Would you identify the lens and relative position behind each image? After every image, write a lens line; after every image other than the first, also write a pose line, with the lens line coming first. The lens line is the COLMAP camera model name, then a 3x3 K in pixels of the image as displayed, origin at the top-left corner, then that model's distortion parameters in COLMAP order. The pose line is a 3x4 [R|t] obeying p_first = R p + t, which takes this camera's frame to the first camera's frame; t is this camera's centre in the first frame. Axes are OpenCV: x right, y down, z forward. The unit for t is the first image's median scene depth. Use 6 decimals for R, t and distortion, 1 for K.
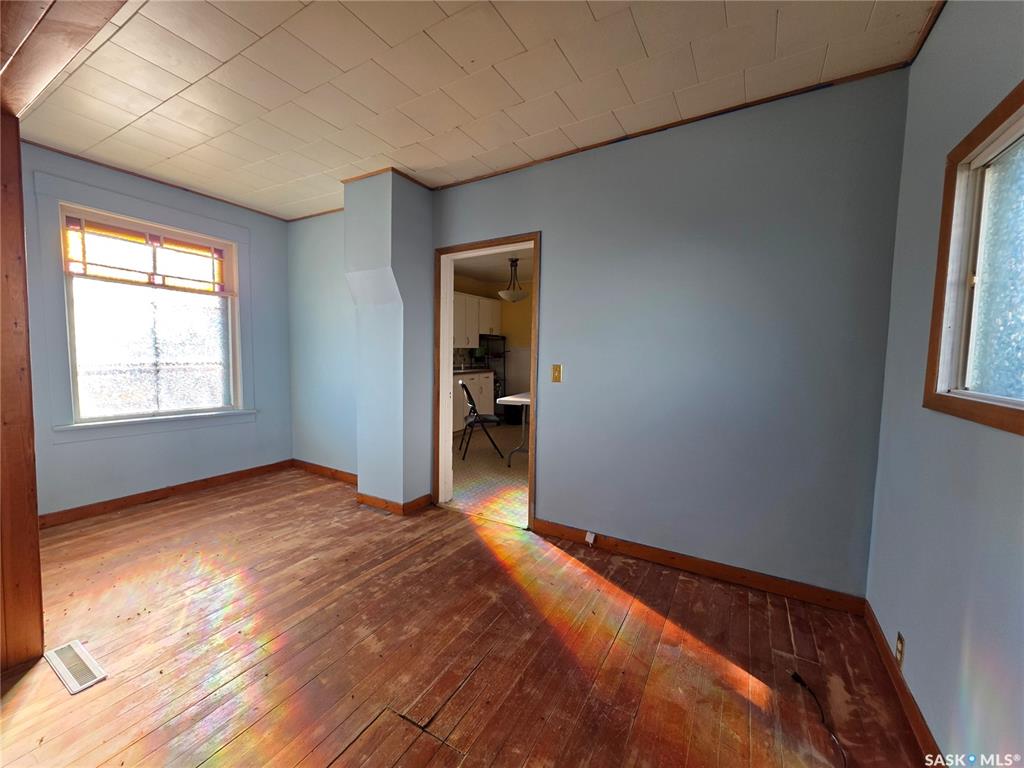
lens RADIAL K [[410.1, 0, 511.1], [0, 410.1, 383.6], [0, 0, 1]] dist [-0.000512, 0.000960]
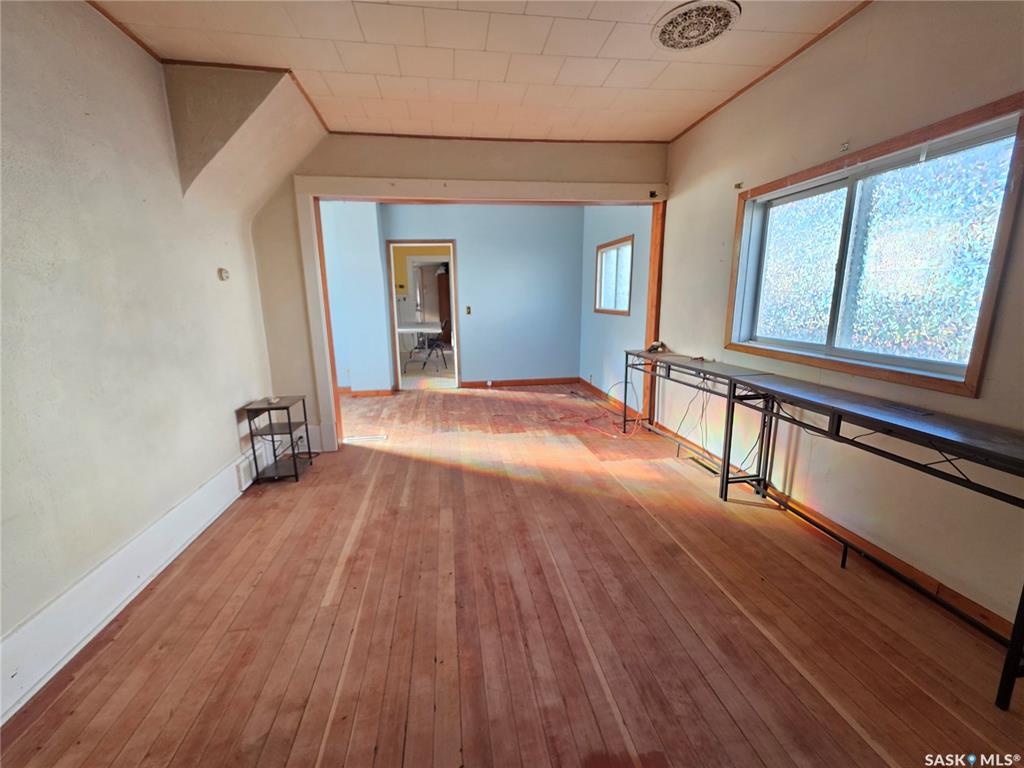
lens RADIAL K [[410.1, 0, 511.8], [0, 410.1, 389.6], [0, 0, 1]] dist [-0.000512, 0.000960]
pose [[0.775446, -0.163511, 0.609876, -1.098546], [0.068226, 0.981931, 0.176513, 0.018378], [-0.627718, -0.095267, 0.772590, -0.831788]]
